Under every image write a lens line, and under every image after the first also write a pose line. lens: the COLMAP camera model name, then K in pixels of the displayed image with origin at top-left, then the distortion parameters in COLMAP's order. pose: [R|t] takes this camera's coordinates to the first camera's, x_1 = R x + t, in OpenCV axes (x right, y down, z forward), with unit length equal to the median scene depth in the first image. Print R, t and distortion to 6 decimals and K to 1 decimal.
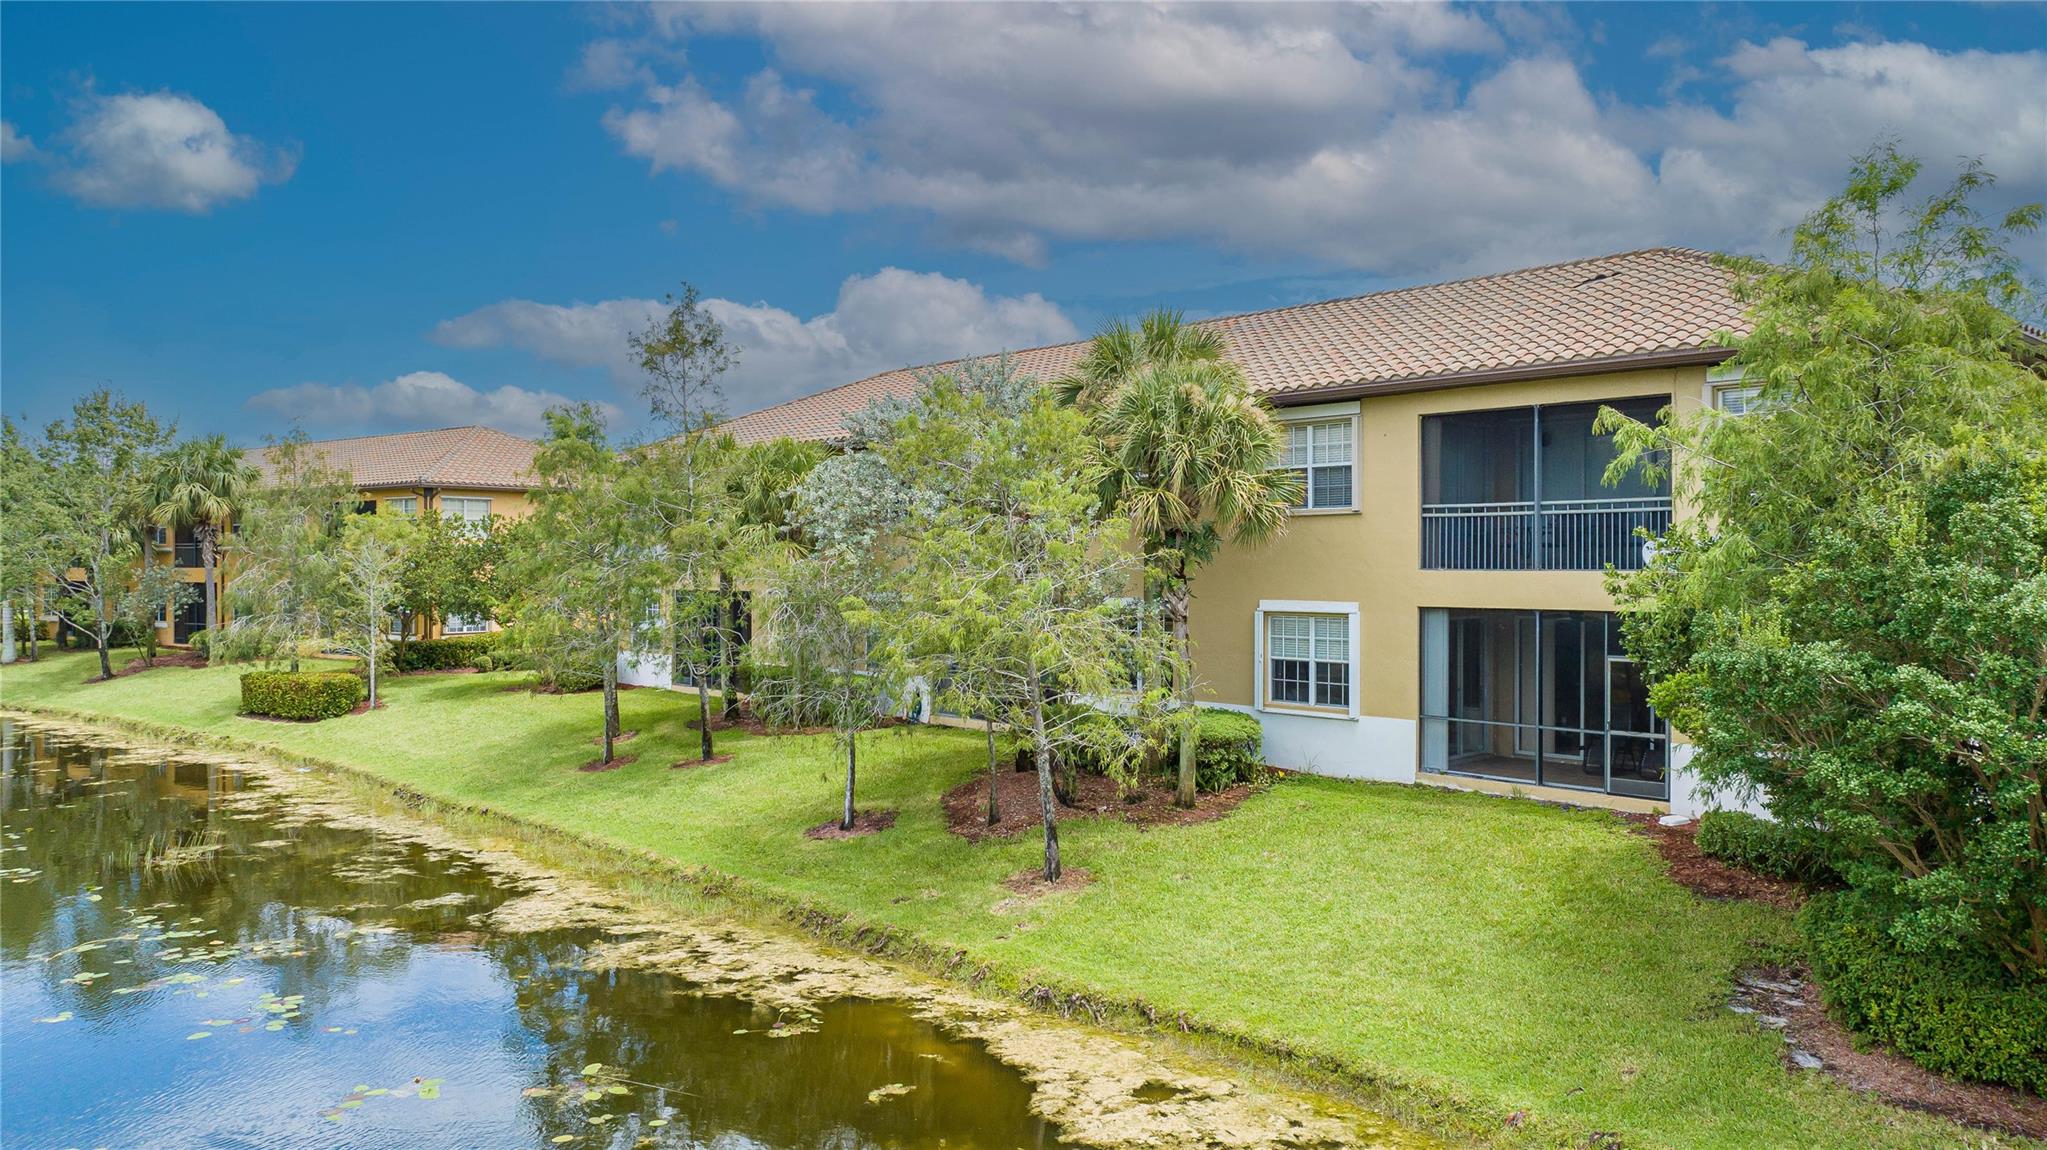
lens RADIAL K [[1453.9, 0, 1023.5], [0, 1453.9, 575.0], [0, 0, 1]] dist [-0.014294, -0.003900]
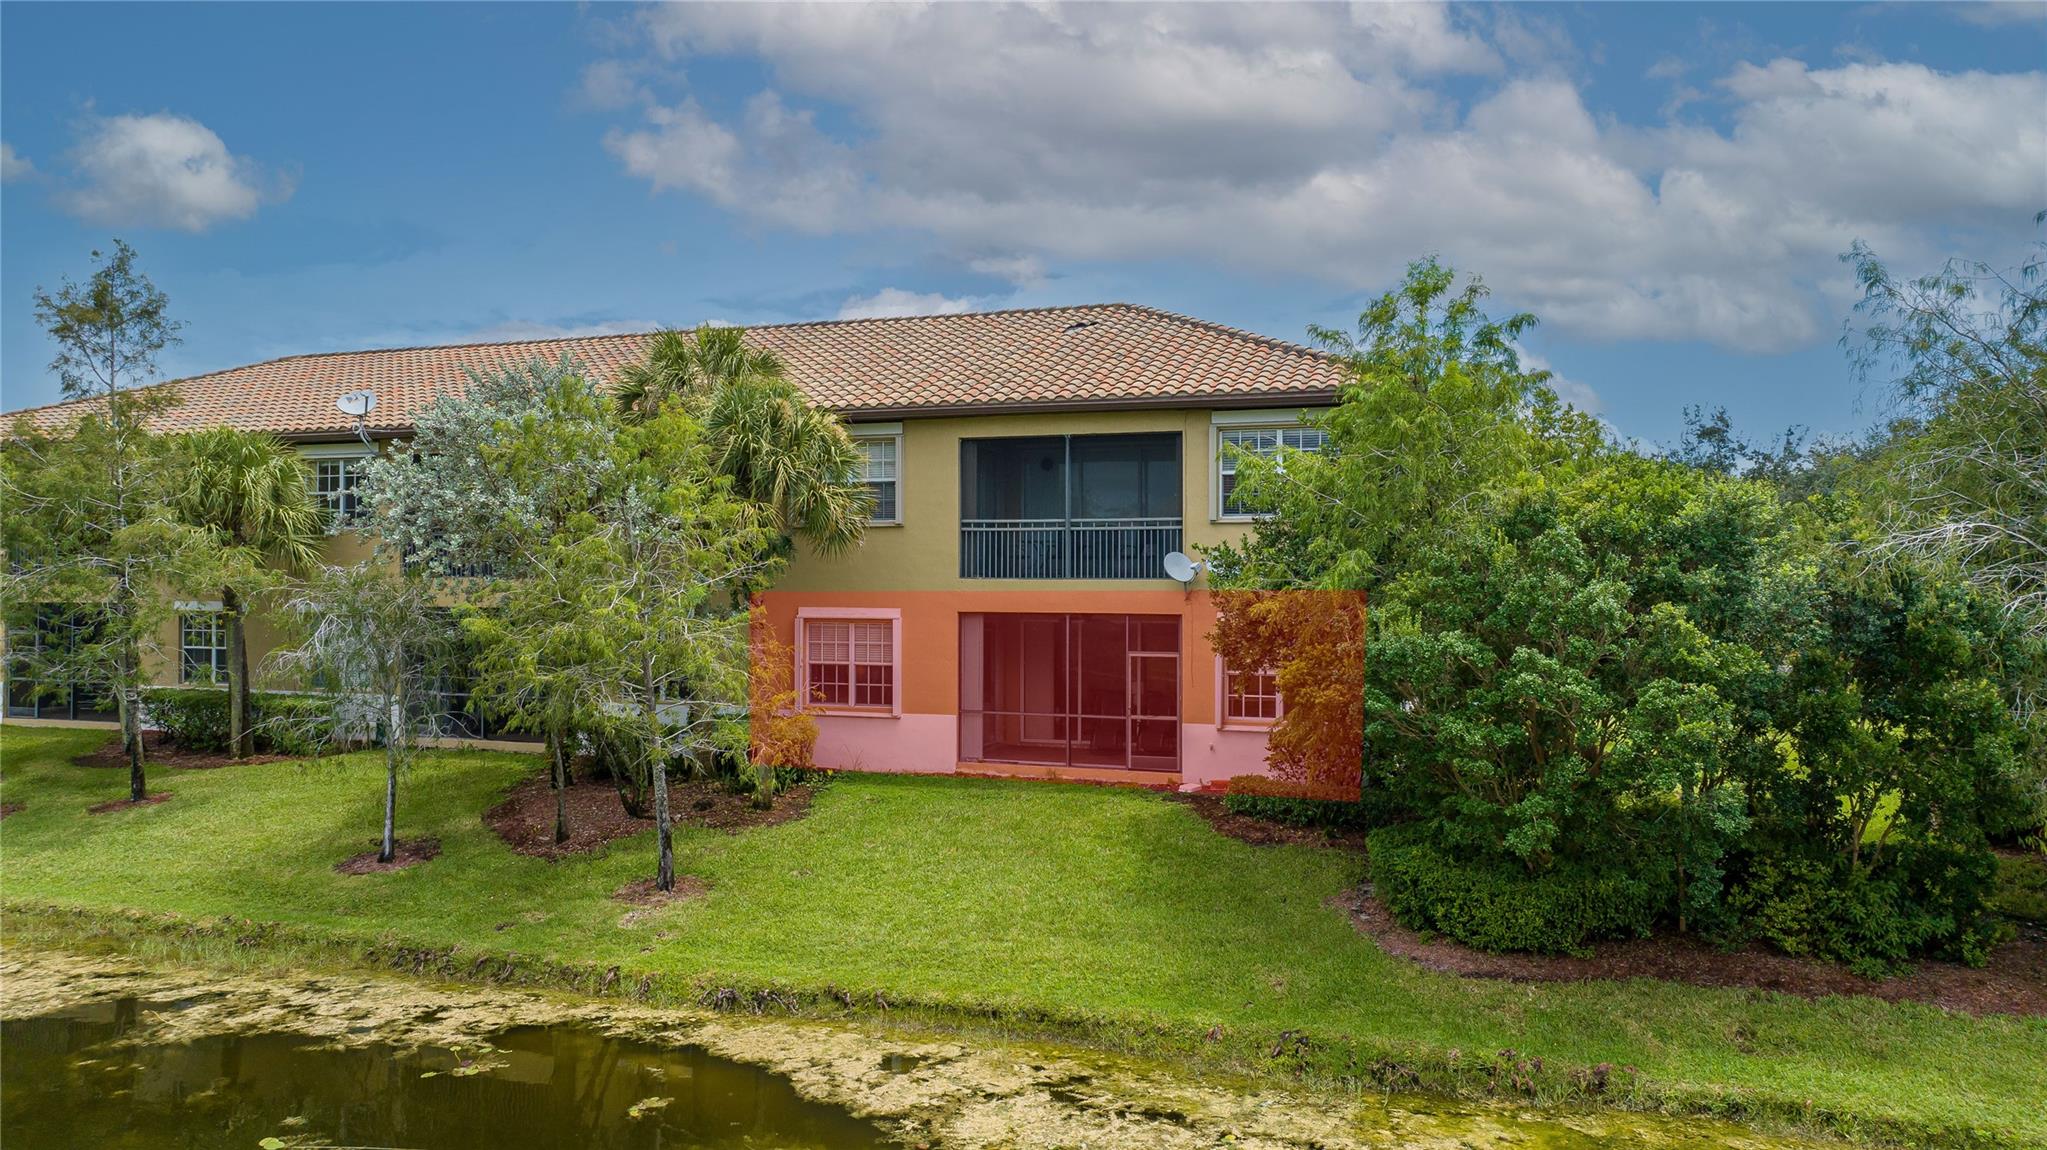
lens RADIAL K [[1453.9, 0, 1023.5], [0, 1453.9, 575.0], [0, 0, 1]] dist [-0.014294, -0.003900]
pose [[0.881991, 0.002365, 0.471260, -0.211014], [0.001045, 0.999975, -0.006975, 0.001500], [-0.471265, 0.006644, 0.881967, 0.004084]]
